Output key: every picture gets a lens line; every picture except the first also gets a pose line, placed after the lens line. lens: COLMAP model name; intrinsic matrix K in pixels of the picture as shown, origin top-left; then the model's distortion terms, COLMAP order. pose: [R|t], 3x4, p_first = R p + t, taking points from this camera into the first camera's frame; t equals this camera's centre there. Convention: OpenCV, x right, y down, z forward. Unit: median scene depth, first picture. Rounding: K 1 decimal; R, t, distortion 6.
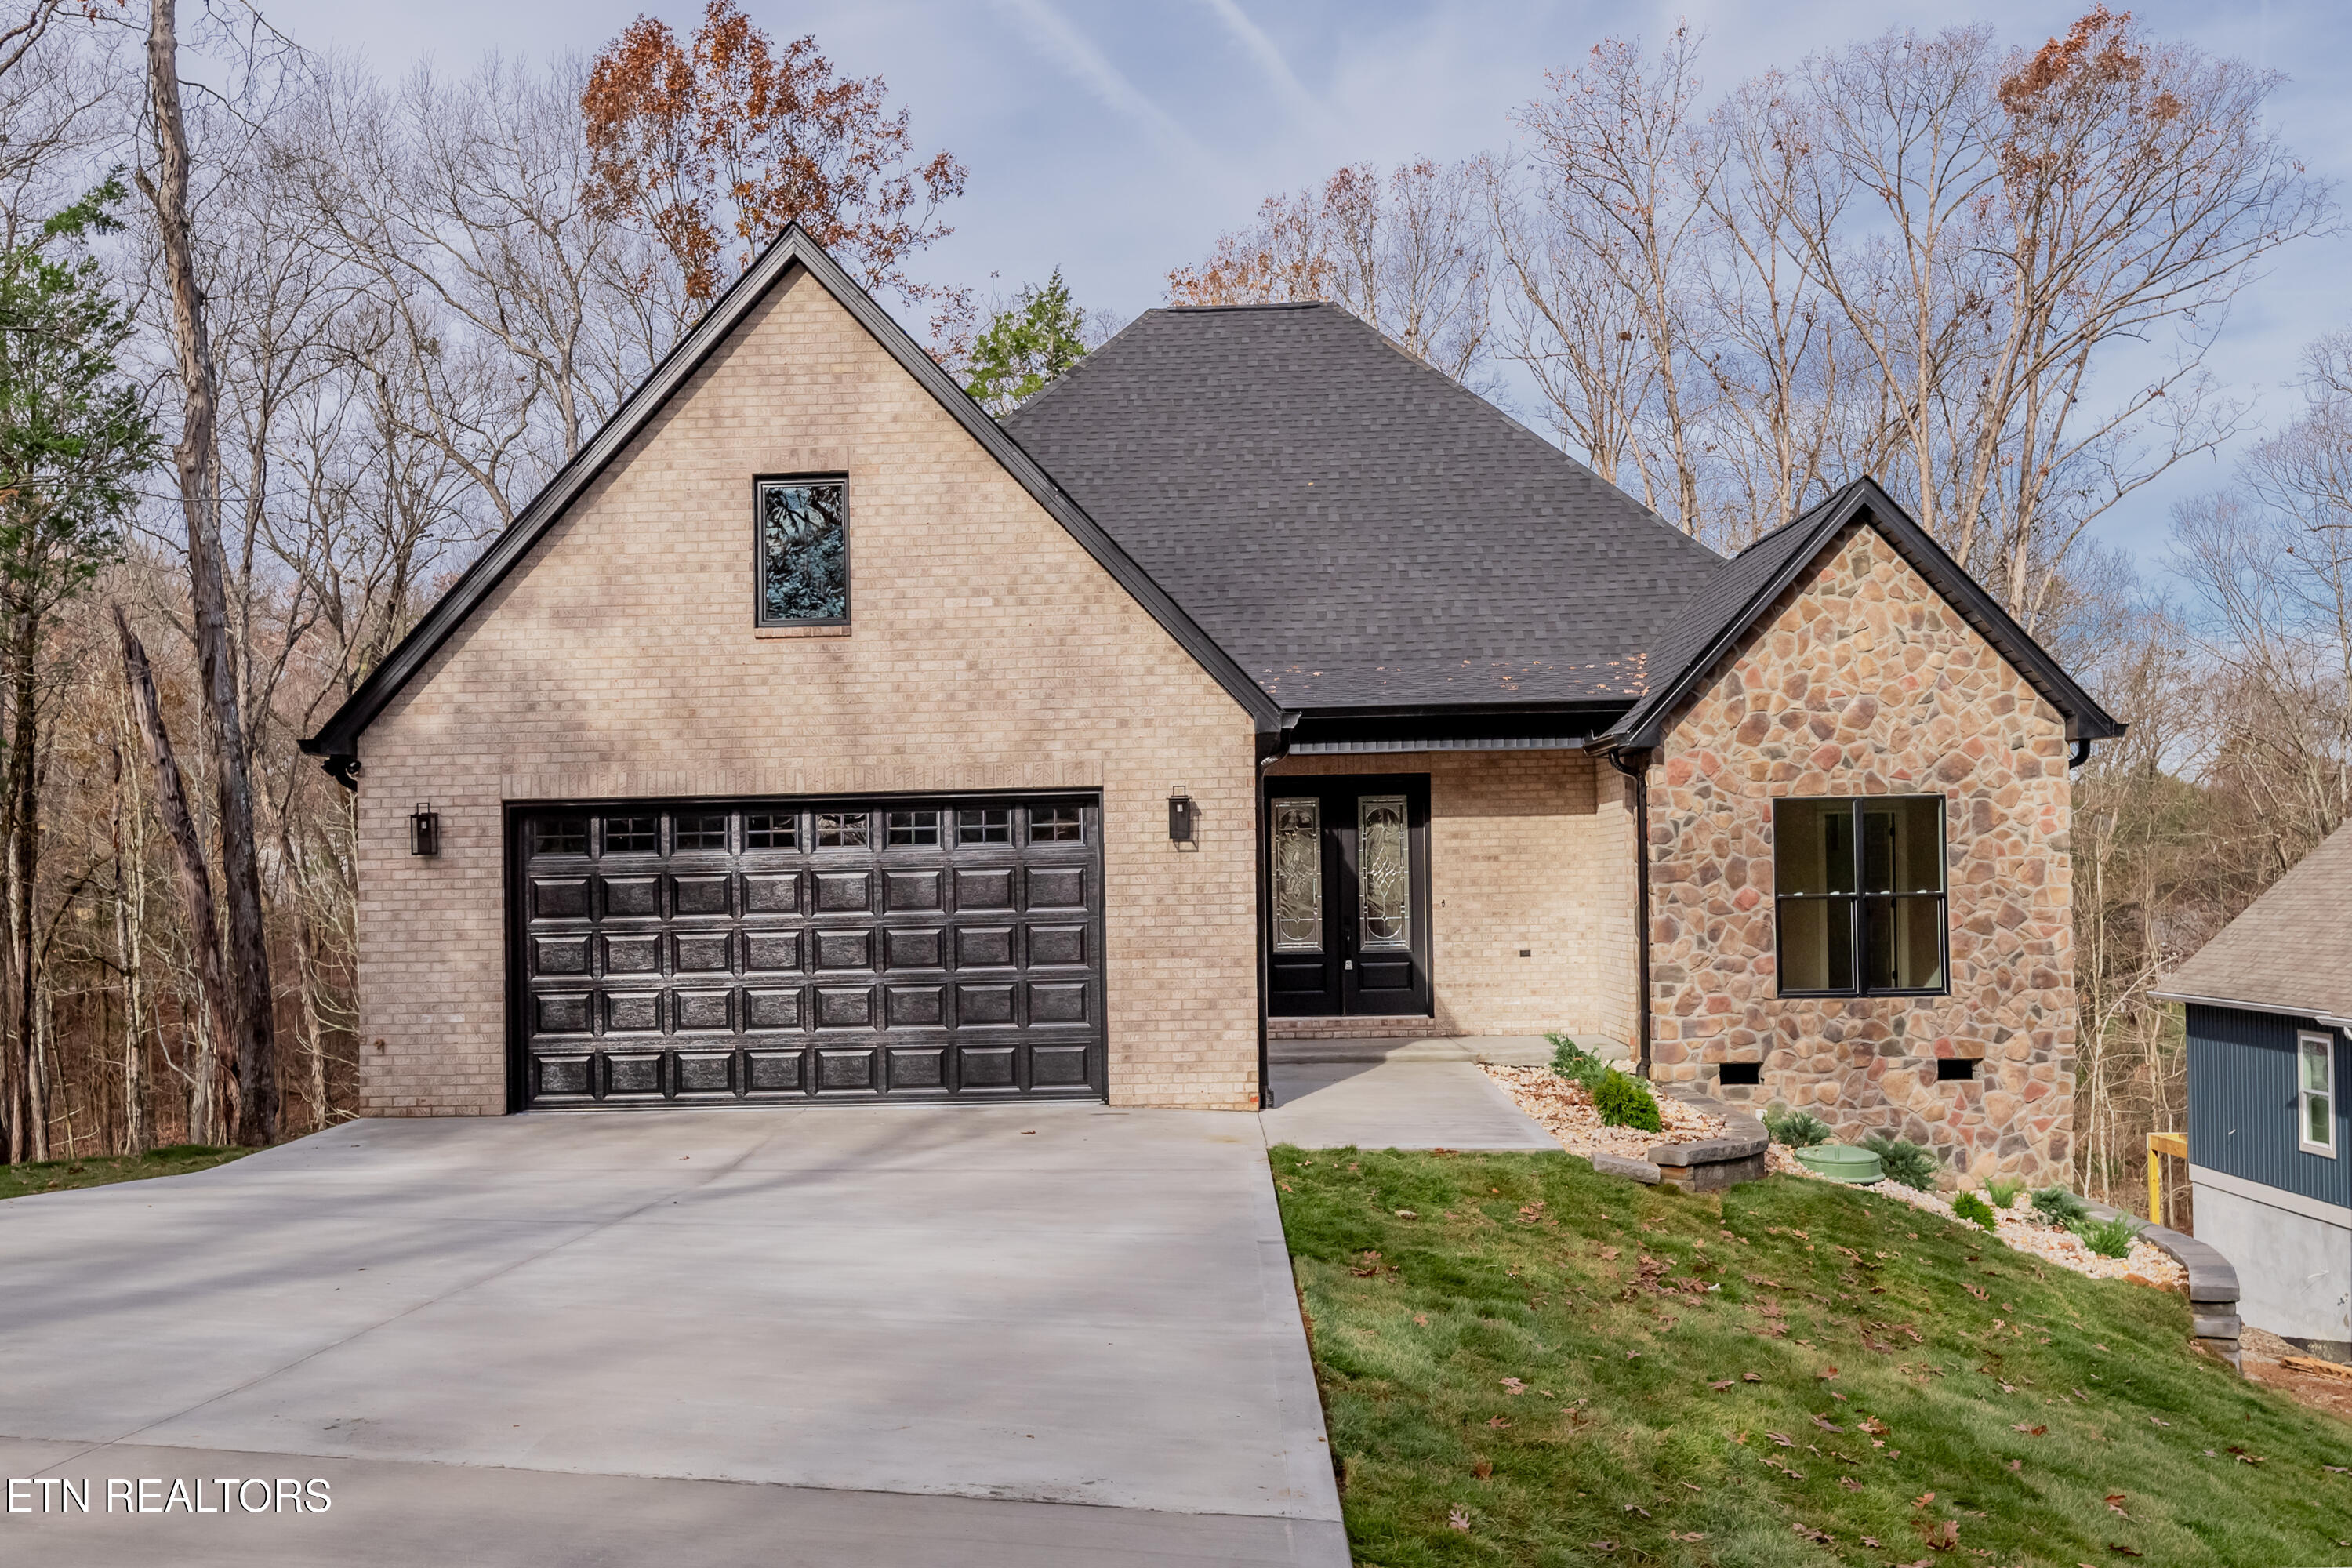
lens RADIAL K [[1619.4, 0, 1169.8], [0, 1619.4, 666.2], [0, 0, 1]] dist [0.001337, -0.006223]
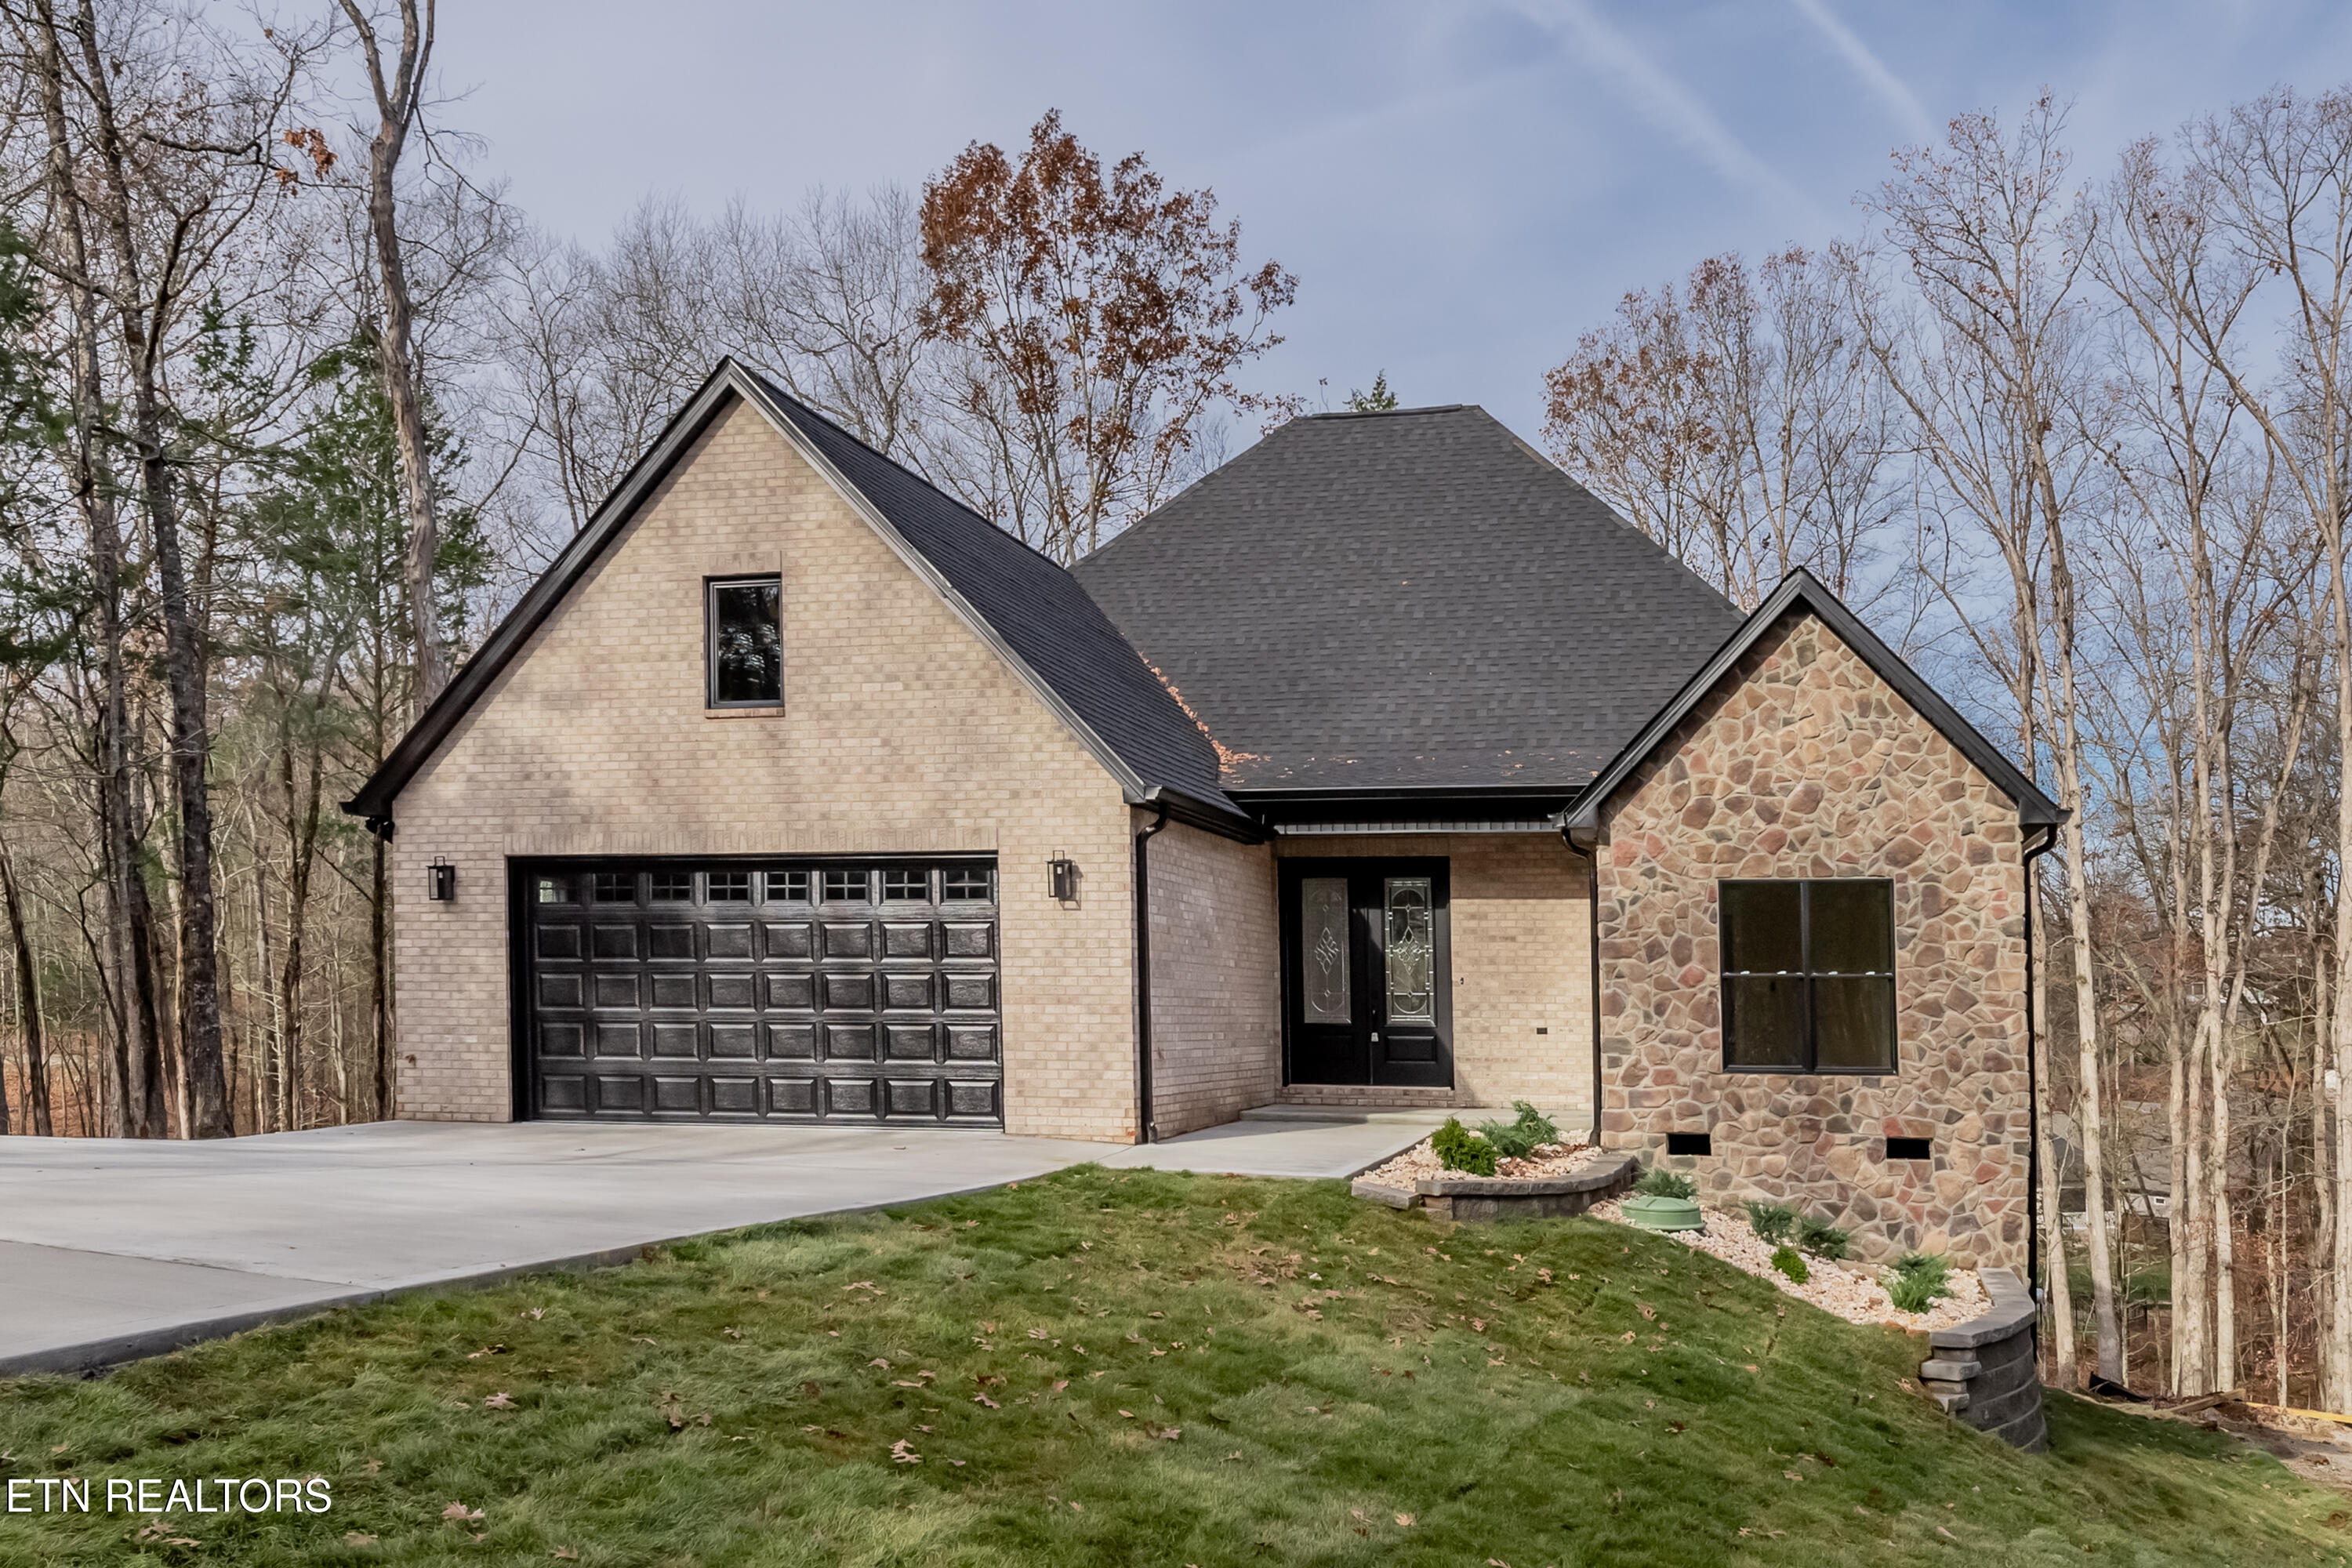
lens RADIAL K [[1579.4, 0, 1177.8], [0, 1579.4, 787.1], [0, 0, 1]] dist [-0.003574, 0.002413]
pose [[0.989361, 0.007603, -0.145283, 0.178486], [-0.005678, 0.999891, 0.013661, 0.010786], [0.145371, -0.012691, 0.989296, -0.049039]]
